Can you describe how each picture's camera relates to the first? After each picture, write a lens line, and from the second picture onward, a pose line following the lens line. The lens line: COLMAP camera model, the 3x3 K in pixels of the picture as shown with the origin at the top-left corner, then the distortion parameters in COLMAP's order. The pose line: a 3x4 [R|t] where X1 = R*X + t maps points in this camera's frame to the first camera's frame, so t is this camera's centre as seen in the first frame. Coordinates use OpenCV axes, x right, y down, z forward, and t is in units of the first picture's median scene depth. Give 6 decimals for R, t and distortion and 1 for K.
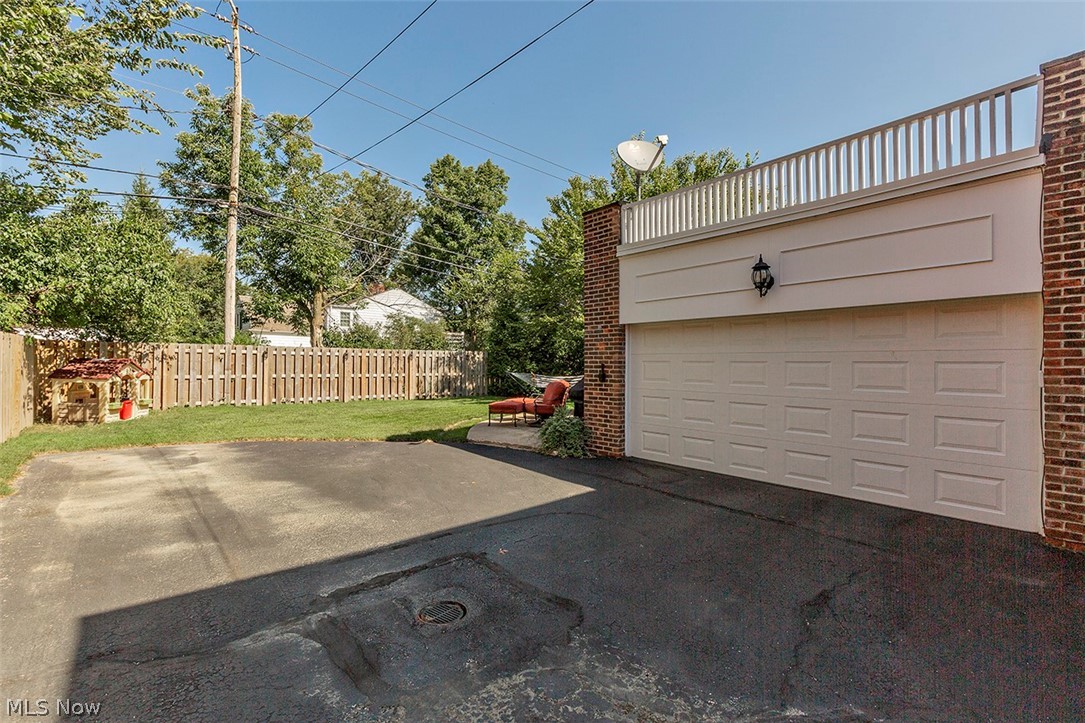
lens RADIAL K [[497.2, 0, 543.0], [0, 497.2, 359.8], [0, 0, 1]] dist [-0.002938, 0.000831]
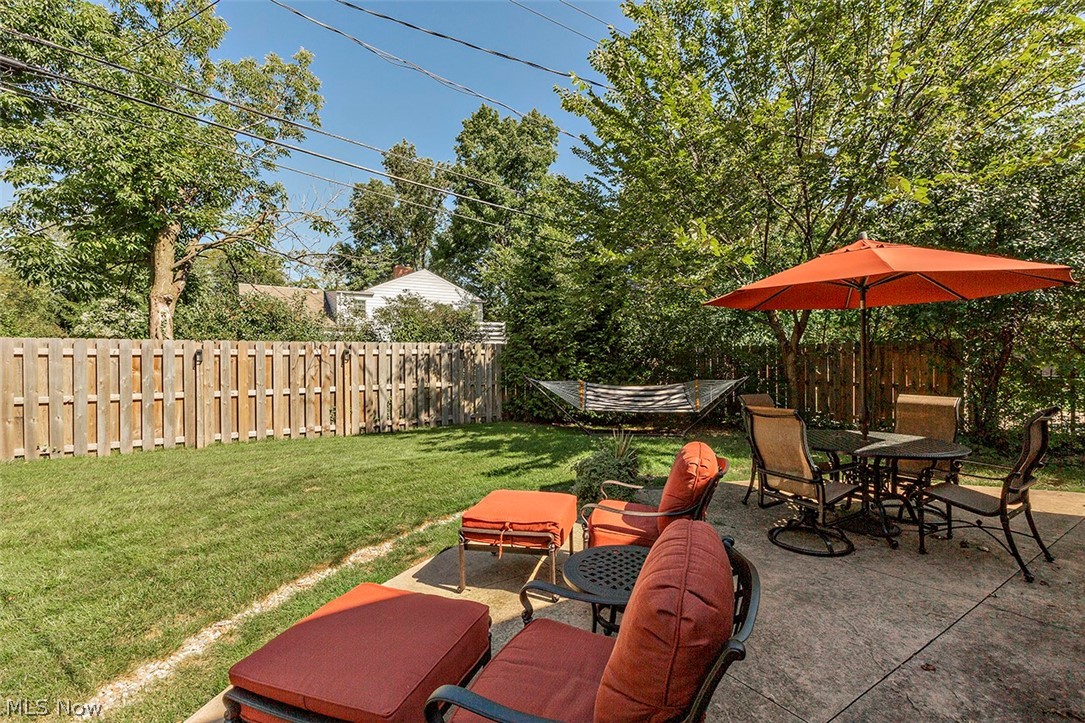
lens RADIAL K [[497.2, 0, 541.3], [0, 497.2, 362.1], [0, 0, 1]] dist [-0.002938, 0.000831]
pose [[0.991302, -0.012033, -0.131055, 0.007408], [0.014089, 0.999792, 0.014774, -0.002390], [0.130849, -0.016492, 0.991265, 0.447646]]
